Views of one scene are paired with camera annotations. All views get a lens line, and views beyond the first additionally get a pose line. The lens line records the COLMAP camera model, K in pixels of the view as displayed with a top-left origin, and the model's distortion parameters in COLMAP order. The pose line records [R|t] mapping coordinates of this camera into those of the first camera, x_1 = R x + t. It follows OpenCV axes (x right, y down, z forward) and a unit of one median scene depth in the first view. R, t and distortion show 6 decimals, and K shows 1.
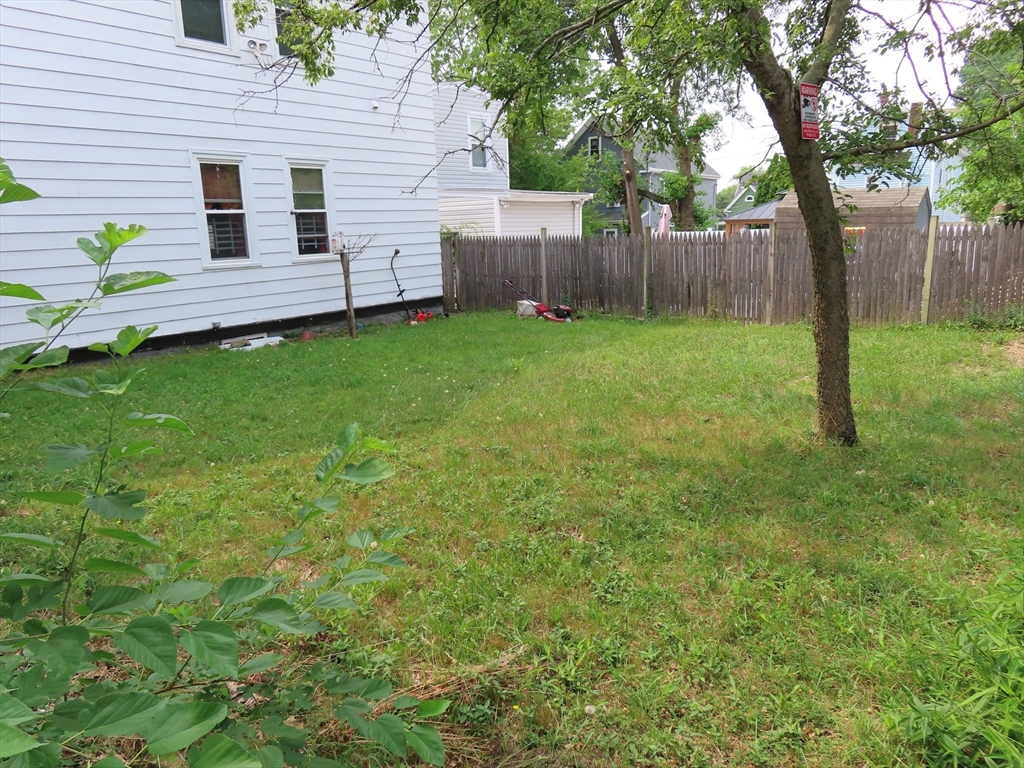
lens RADIAL K [[734.3, 0, 510.5], [0, 734.3, 385.3], [0, 0, 1]] dist [-0.014439, 0.004107]
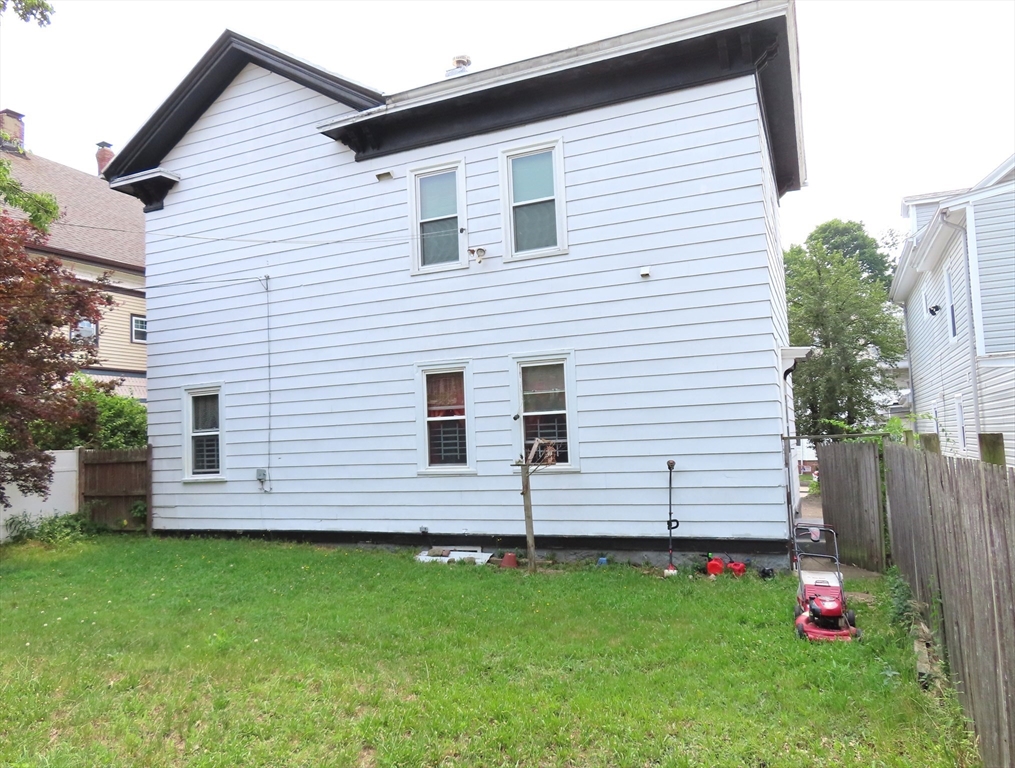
lens RADIAL K [[739.8, 0, 505.5], [0, 739.8, 378.8], [0, 0, 1]] dist [-0.001731, -0.000248]
pose [[0.222619, -0.049885, -0.973628, 0.573808], [-0.175337, 0.980357, -0.090321, -0.196962], [0.959009, 0.190821, 0.209500, 0.791103]]
